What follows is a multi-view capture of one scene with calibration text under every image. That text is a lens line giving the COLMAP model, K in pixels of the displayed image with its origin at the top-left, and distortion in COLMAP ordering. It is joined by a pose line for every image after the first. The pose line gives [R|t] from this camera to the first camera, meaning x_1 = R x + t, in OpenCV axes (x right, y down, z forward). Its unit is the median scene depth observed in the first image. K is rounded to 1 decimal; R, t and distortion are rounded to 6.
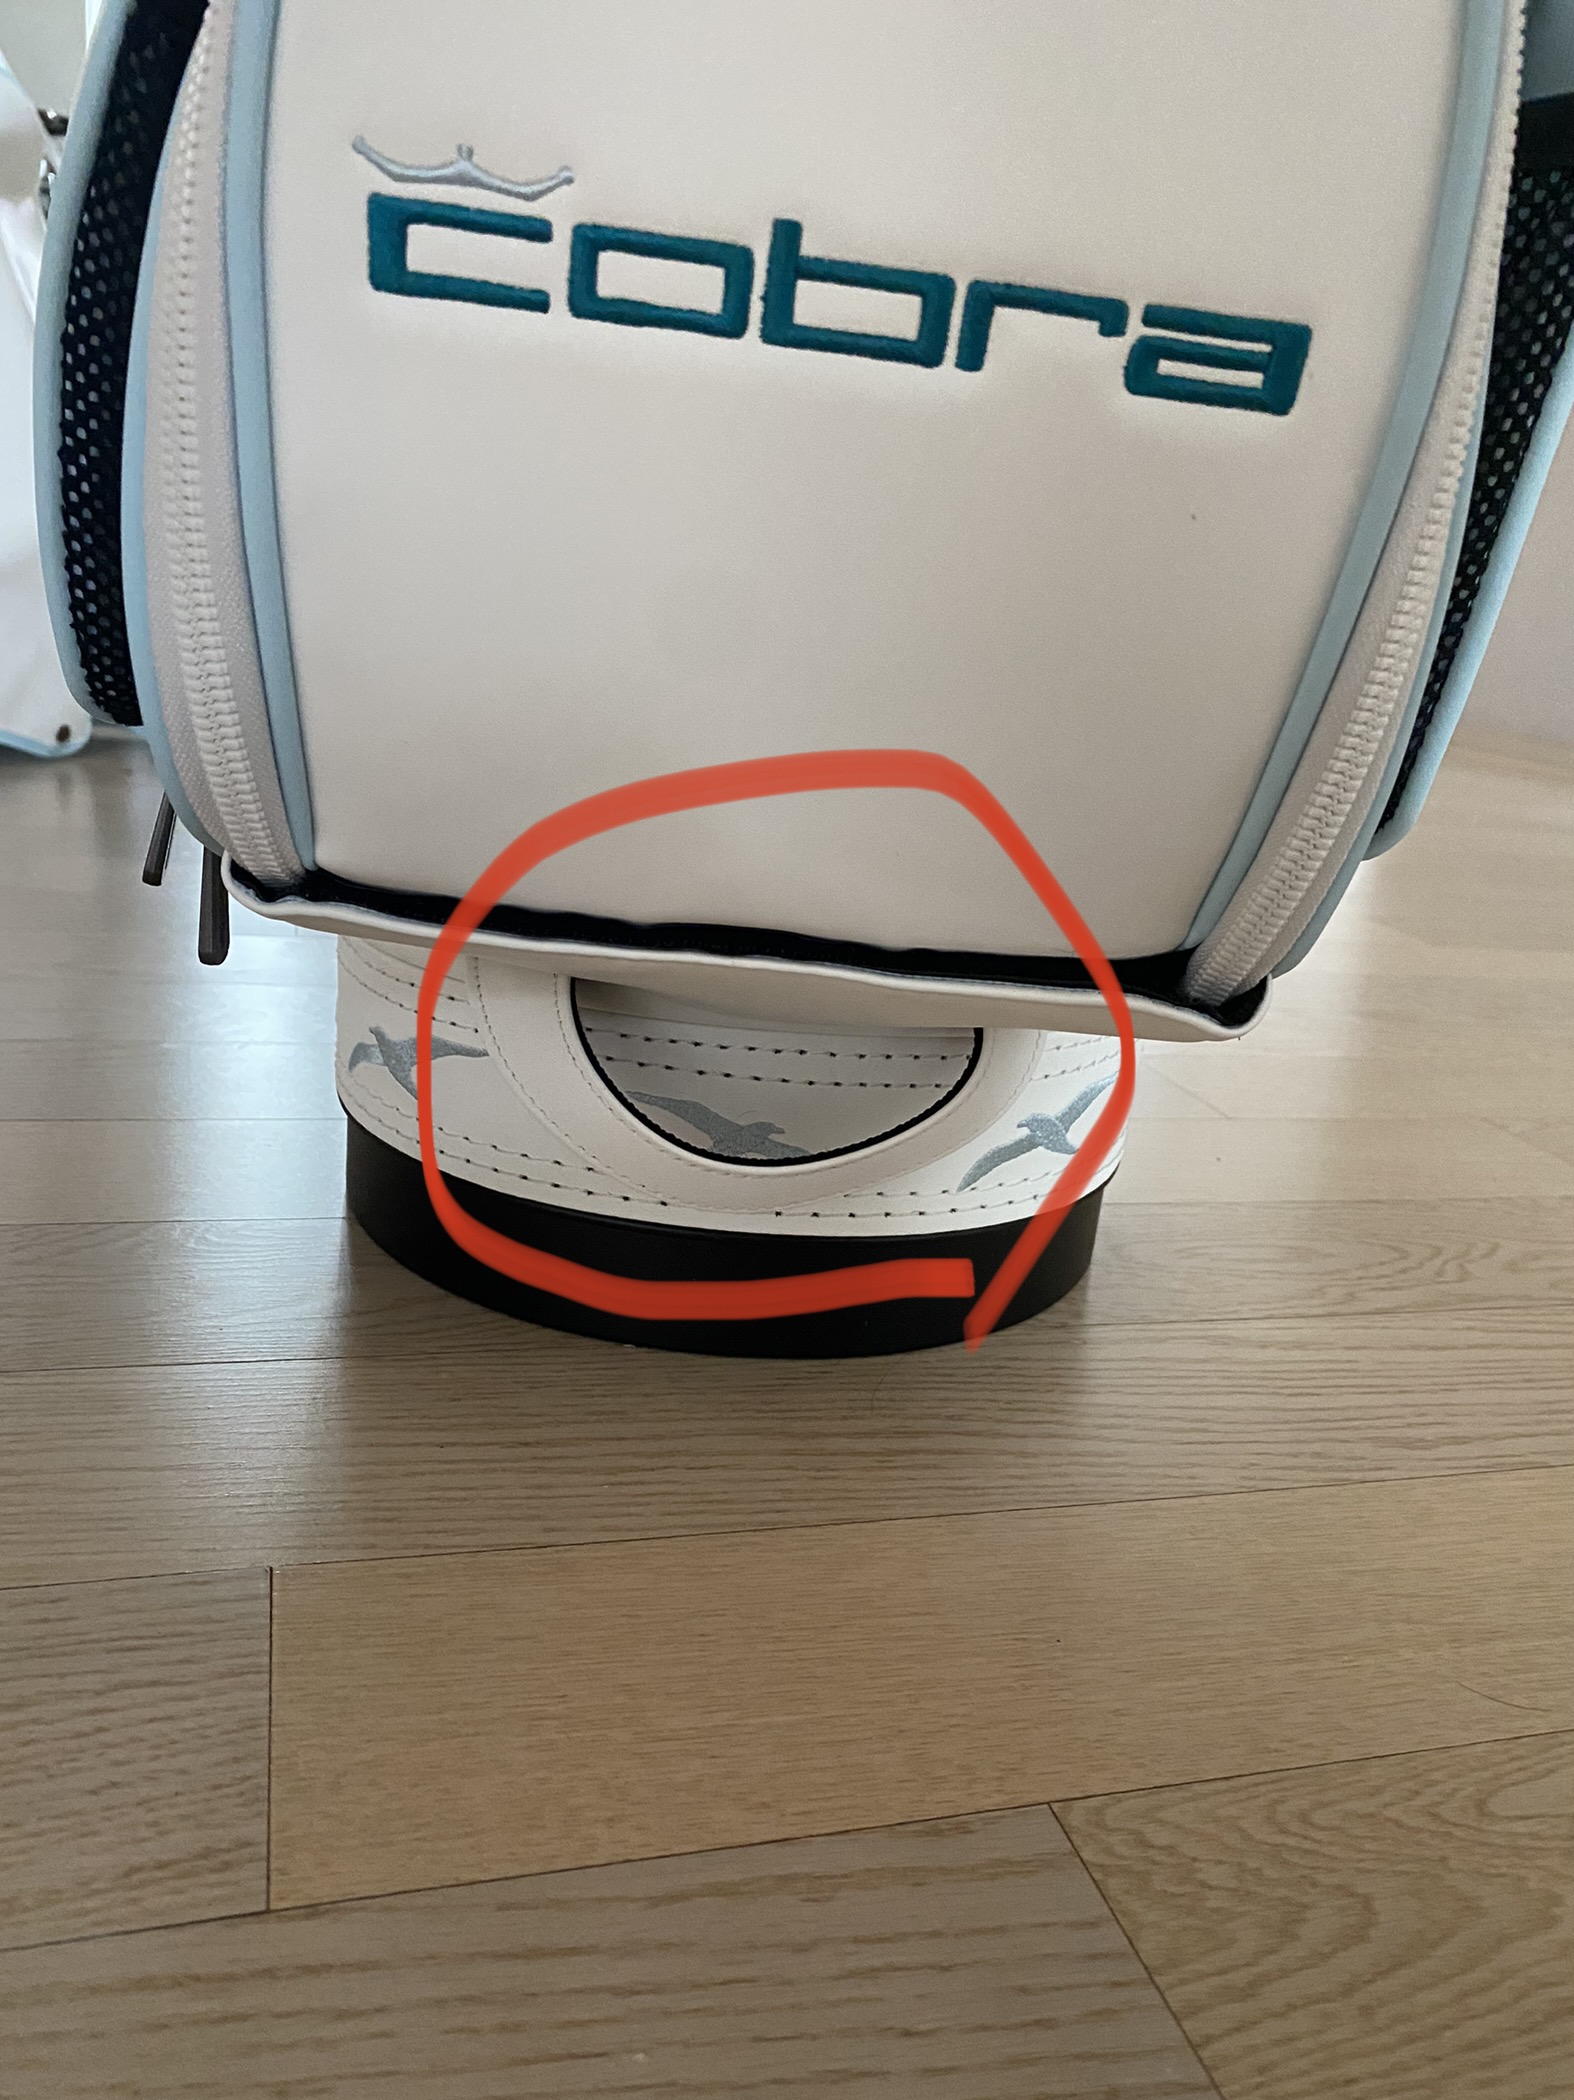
lens RADIAL K [[1639.6, 0, 787.0], [0, 1639.6, 1050.0], [0, 0, 1]] dist [0.008256, 0.004225]
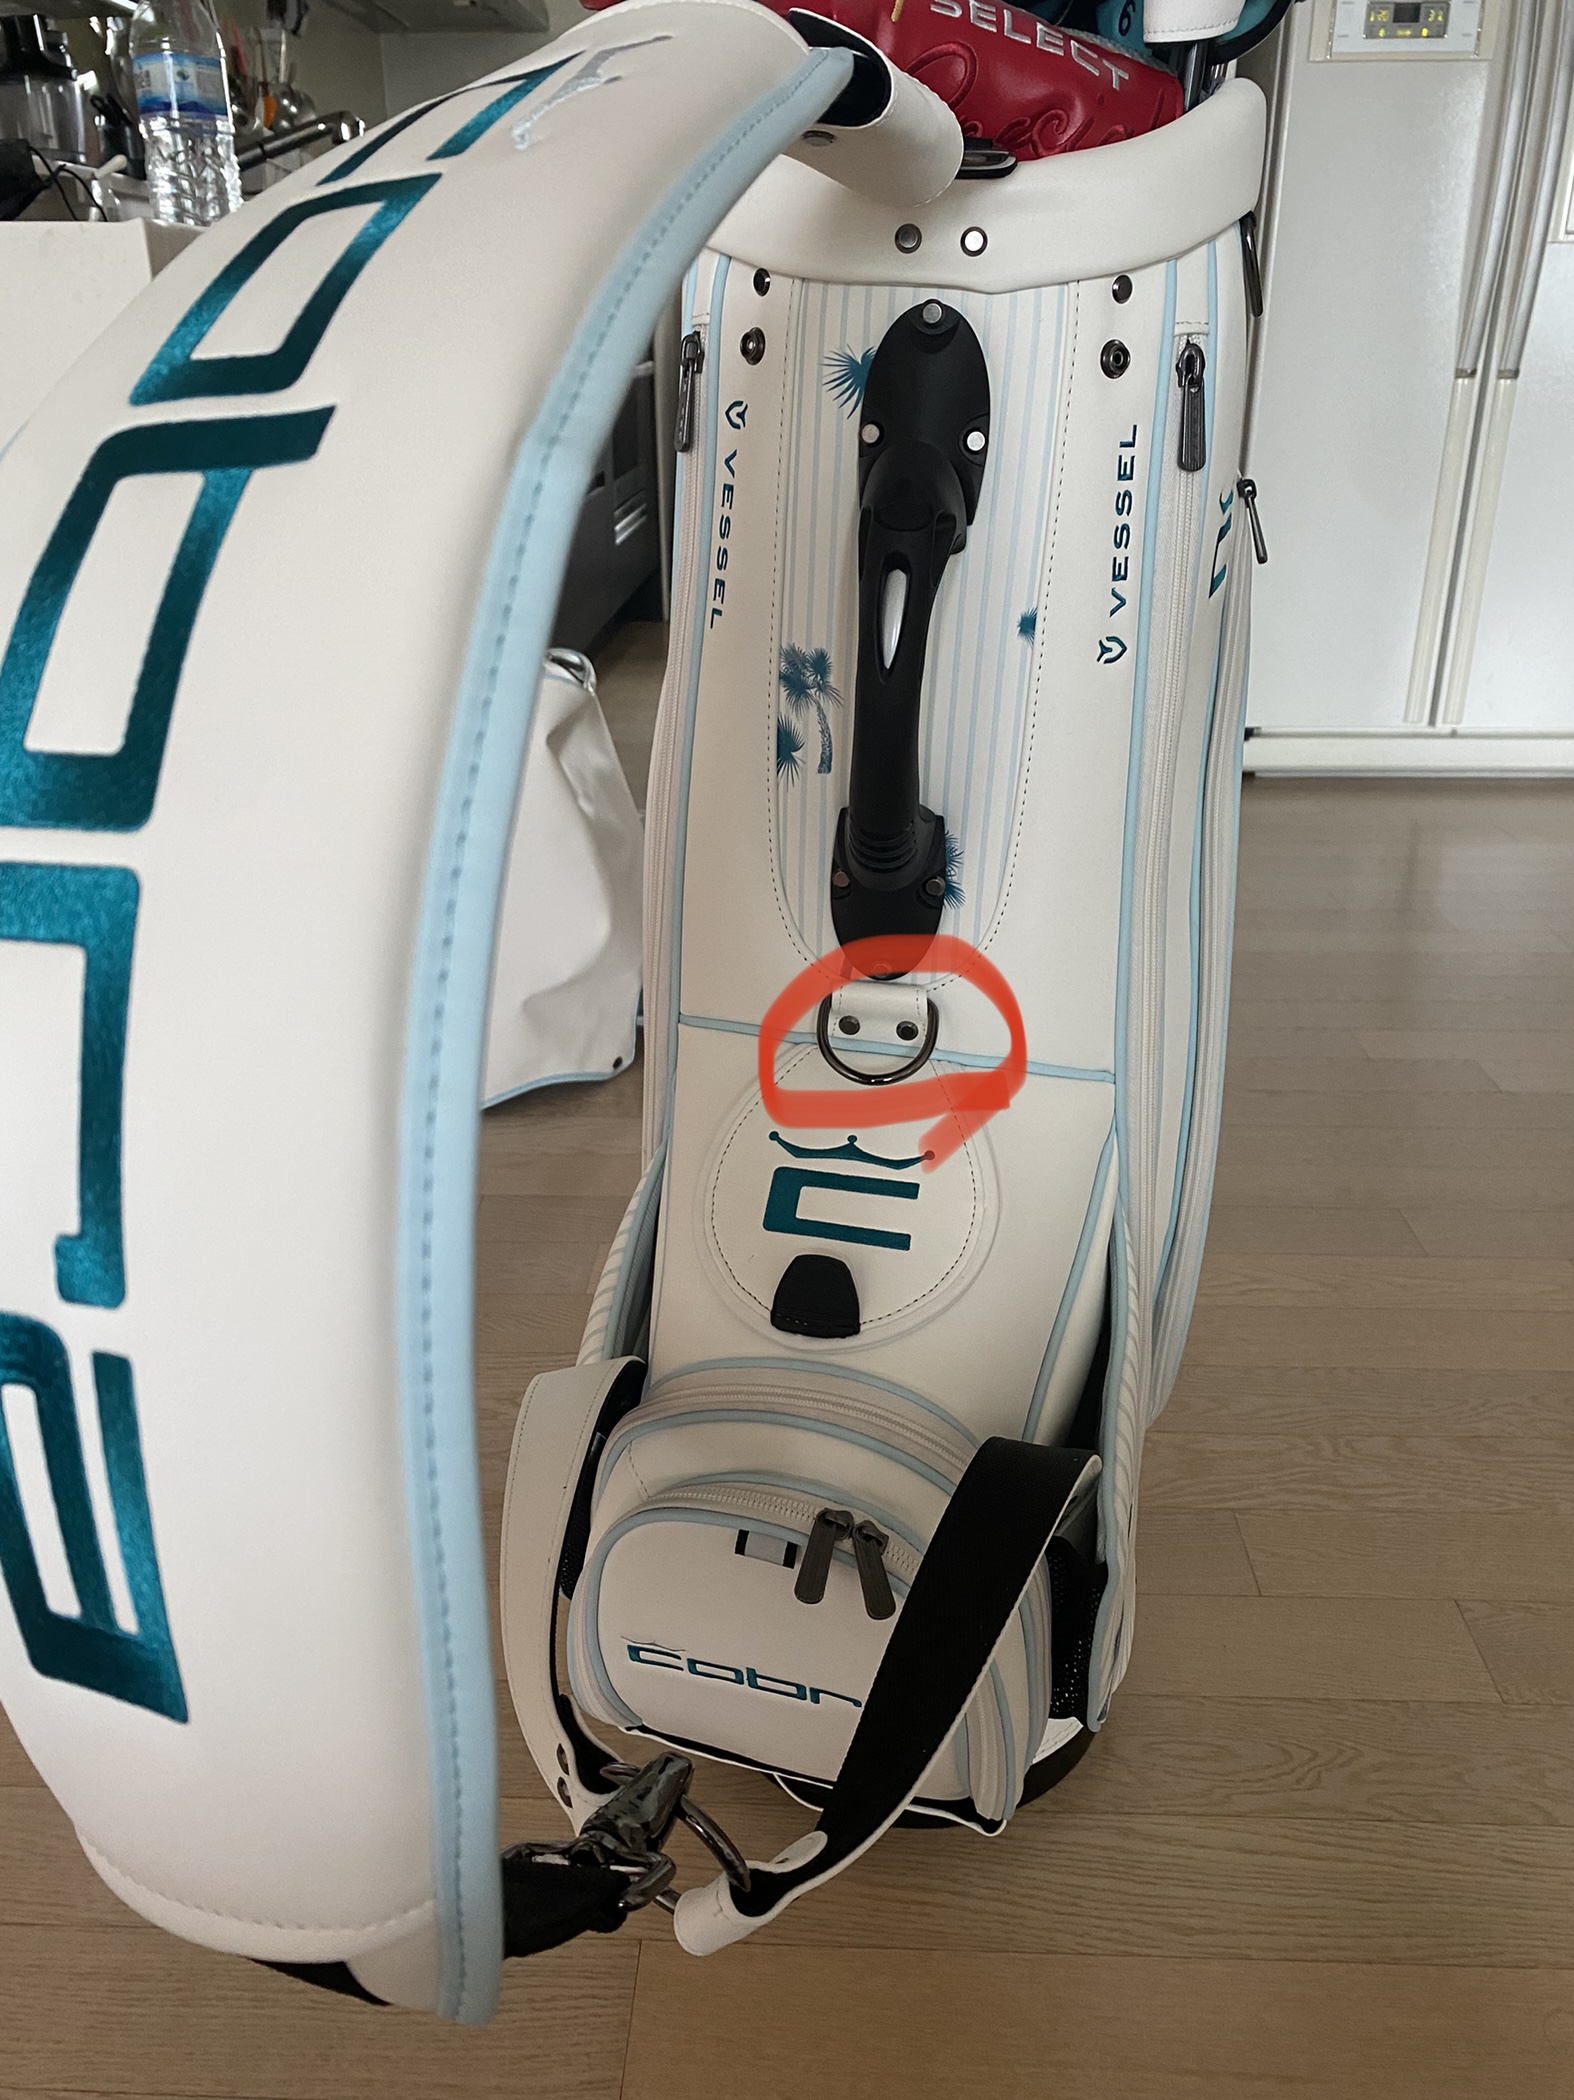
lens RADIAL K [[1639.6, 0, 787.0], [0, 1639.6, 1050.0], [0, 0, 1]] dist [0.008256, 0.004225]
pose [[0.940621, 0.031729, -0.337971, 0.689241], [0.010104, 0.992564, 0.121304, -1.303933], [0.339307, -0.117517, 0.933306, -1.109959]]
